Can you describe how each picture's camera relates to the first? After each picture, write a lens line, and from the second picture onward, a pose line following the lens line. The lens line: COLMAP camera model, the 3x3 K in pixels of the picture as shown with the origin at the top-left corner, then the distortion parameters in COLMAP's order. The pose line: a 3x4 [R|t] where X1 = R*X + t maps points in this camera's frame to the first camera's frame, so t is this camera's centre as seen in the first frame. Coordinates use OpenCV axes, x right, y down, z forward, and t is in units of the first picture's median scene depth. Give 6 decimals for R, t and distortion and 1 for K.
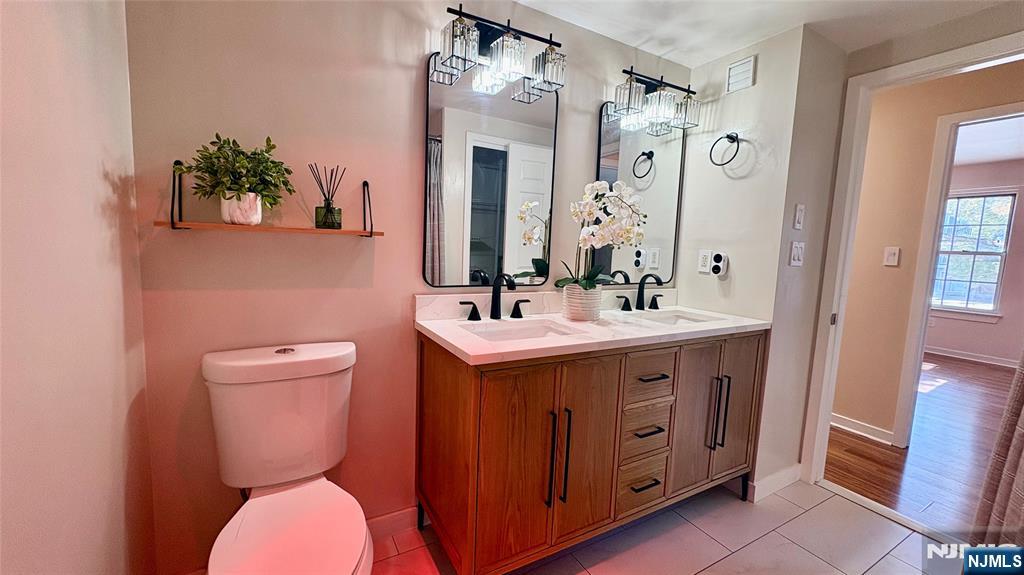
lens RADIAL K [[394.9, 0, 493.0], [0, 394.9, 286.9], [0, 0, 1]] dist [0.000638, 0.000016]
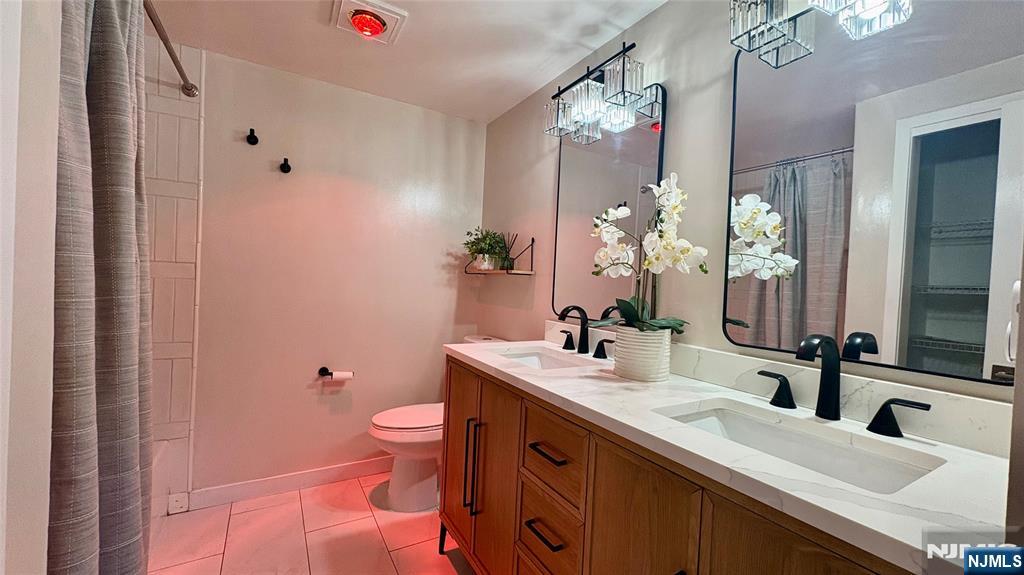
lens RADIAL K [[406.3, 0, 512.5], [0, 406.3, 288.8], [0, 0, 1]] dist [0.000420, -0.000135]
pose [[0.039517, -0.032733, -0.998683, 0.890145], [-0.167147, 0.985164, -0.038904, -0.008497], [0.985140, 0.168465, 0.033459, 0.691207]]
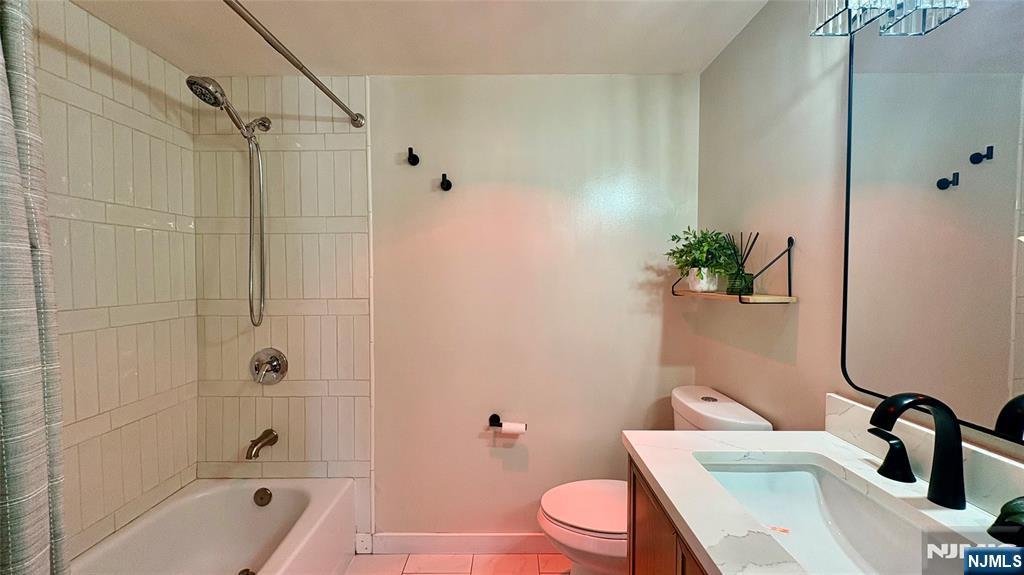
lens RADIAL K [[406.3, 0, 512.5], [0, 406.3, 288.8], [0, 0, 1]] dist [0.000420, -0.000135]
pose [[-0.480189, -0.023369, -0.876854, 0.535807], [-0.132279, 0.990142, 0.046051, -0.093920], [0.867134, 0.138103, -0.478547, 0.698982]]
